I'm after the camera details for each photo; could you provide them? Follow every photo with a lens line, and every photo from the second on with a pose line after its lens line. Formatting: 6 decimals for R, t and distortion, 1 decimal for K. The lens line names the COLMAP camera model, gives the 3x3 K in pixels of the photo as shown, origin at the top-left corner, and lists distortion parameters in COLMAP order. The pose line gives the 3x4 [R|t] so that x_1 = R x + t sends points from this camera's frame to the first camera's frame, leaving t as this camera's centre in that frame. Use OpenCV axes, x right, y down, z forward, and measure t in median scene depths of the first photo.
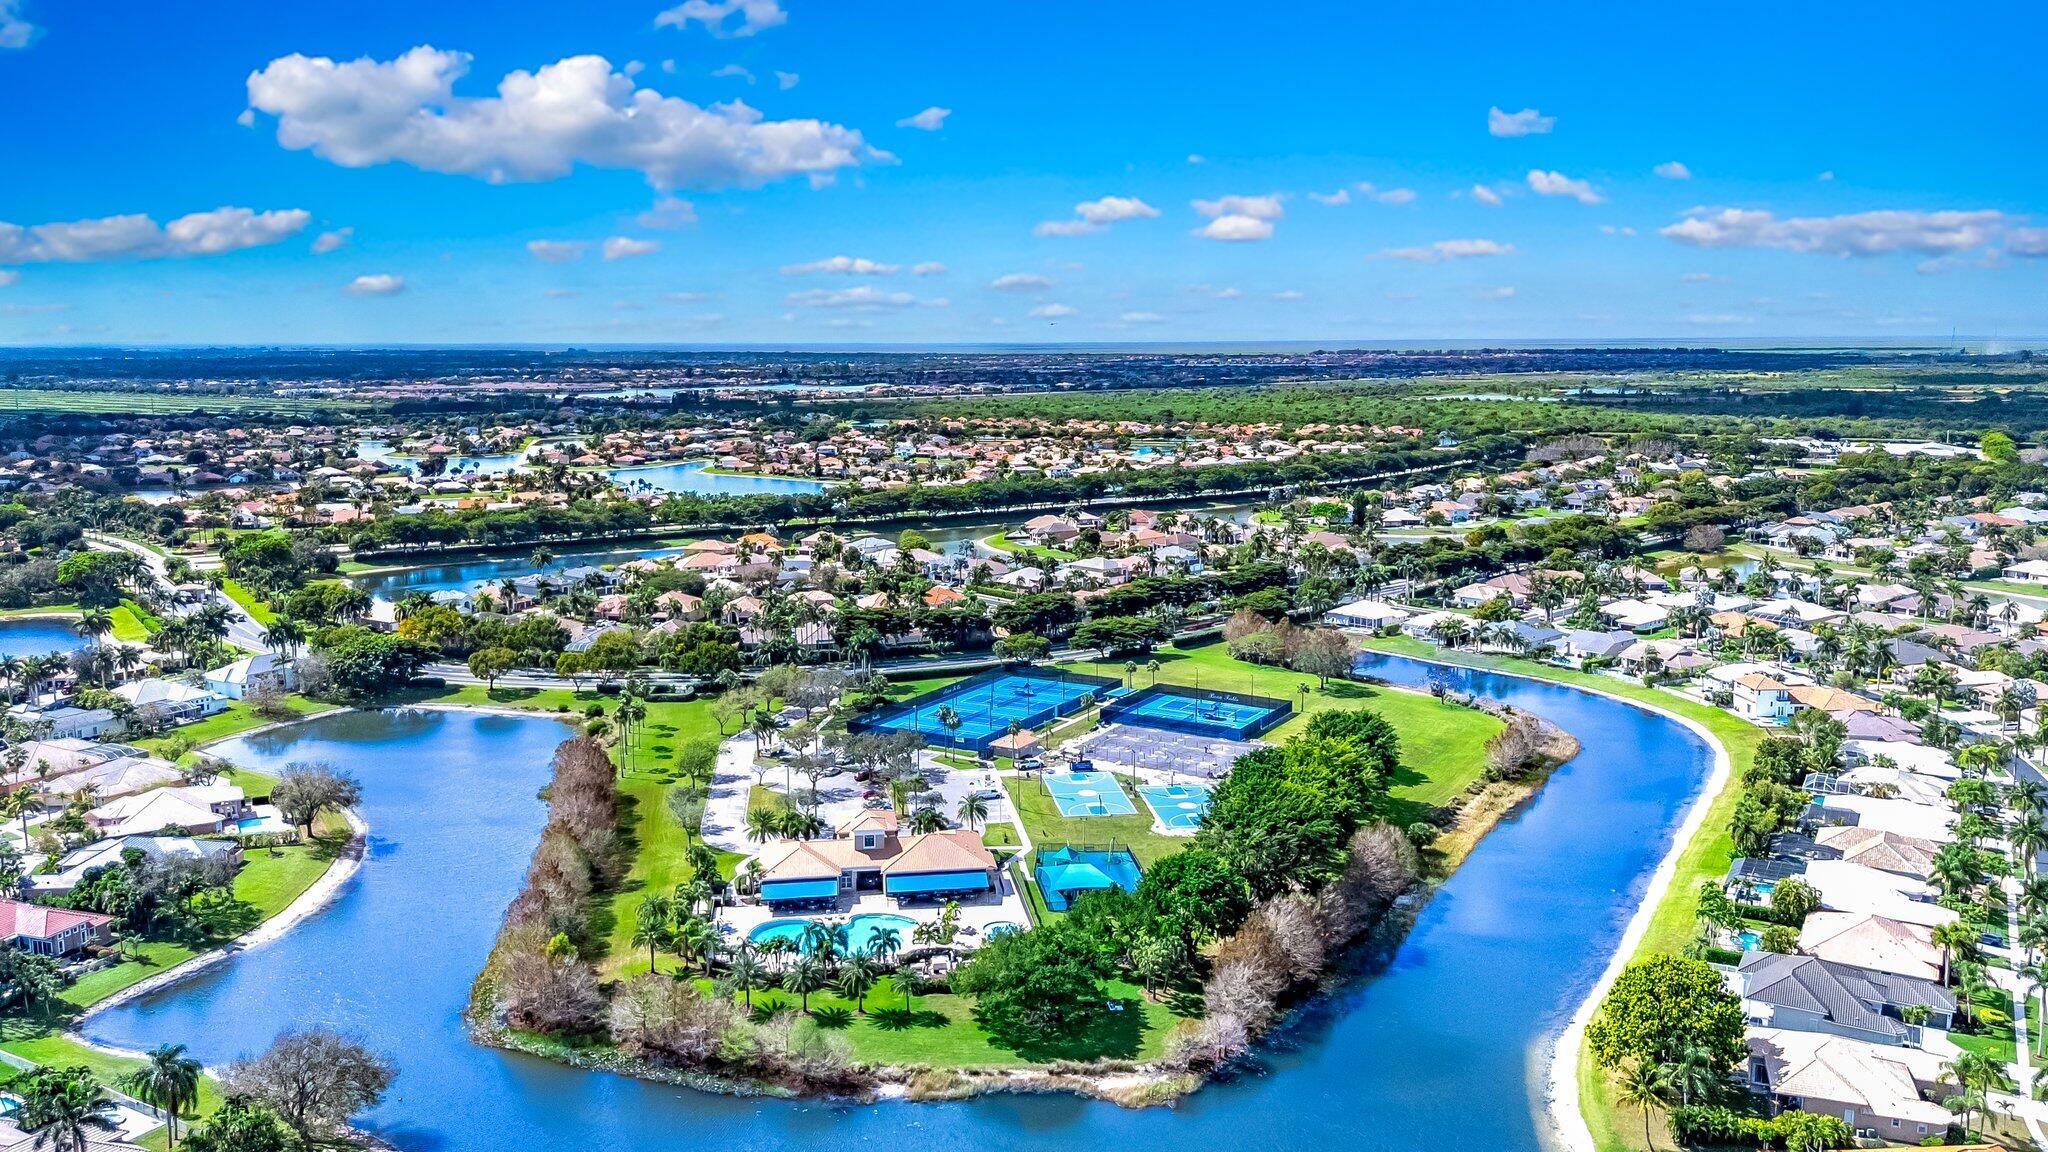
lens RADIAL K [[1537.0, 0, 1054.3], [0, 1537.0, 582.1], [0, 0, 1]] dist [0.075141, -0.079301]
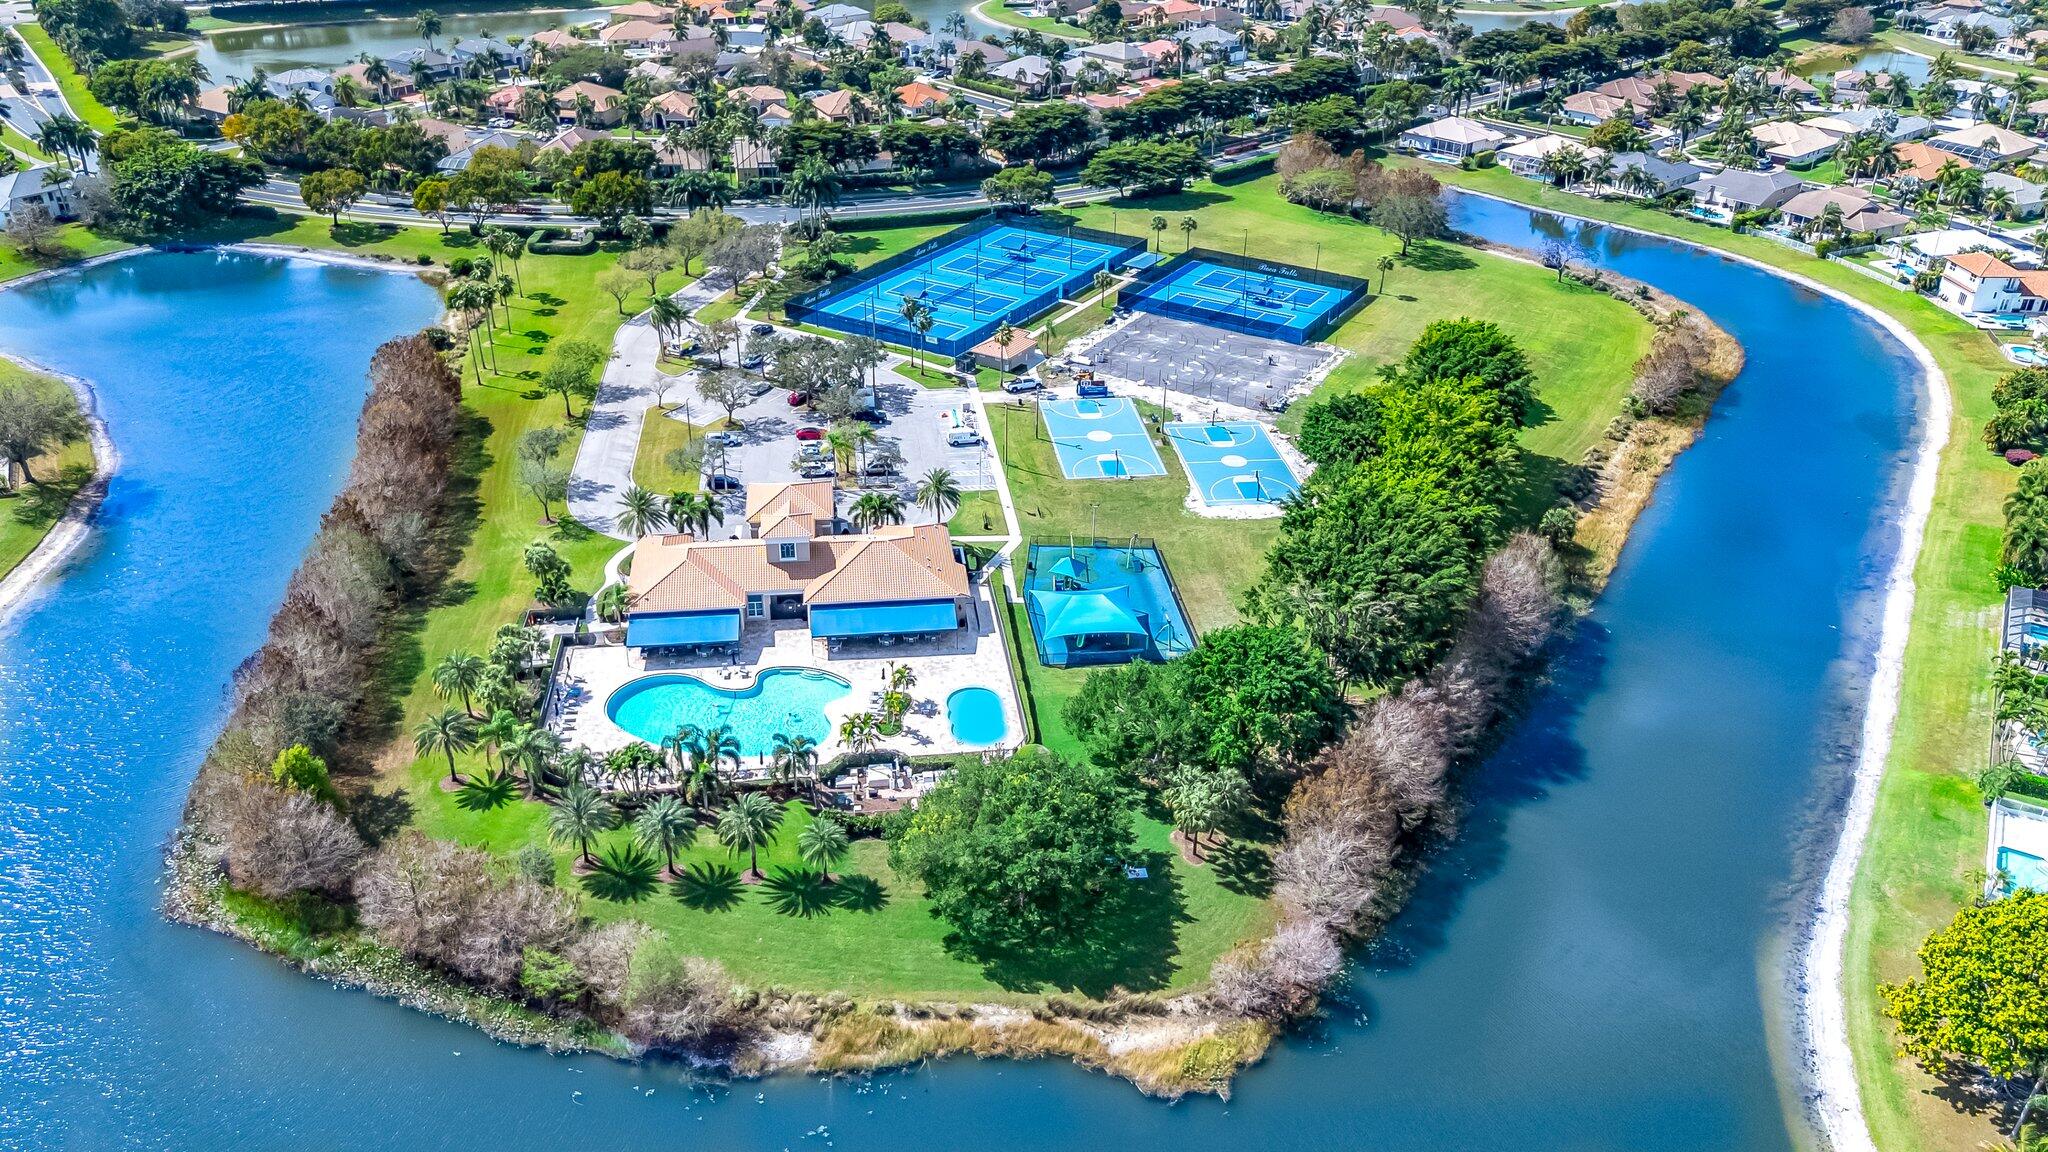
lens RADIAL K [[1537.0, 0, 1054.3], [0, 1537.0, 582.1], [0, 0, 1]] dist [0.075141, -0.079301]
pose [[0.999707, 0.024033, 0.002766, -0.000628], [-0.023562, 0.941396, 0.336479, -0.036601], [0.005482, -0.336446, 0.941687, 0.224531]]
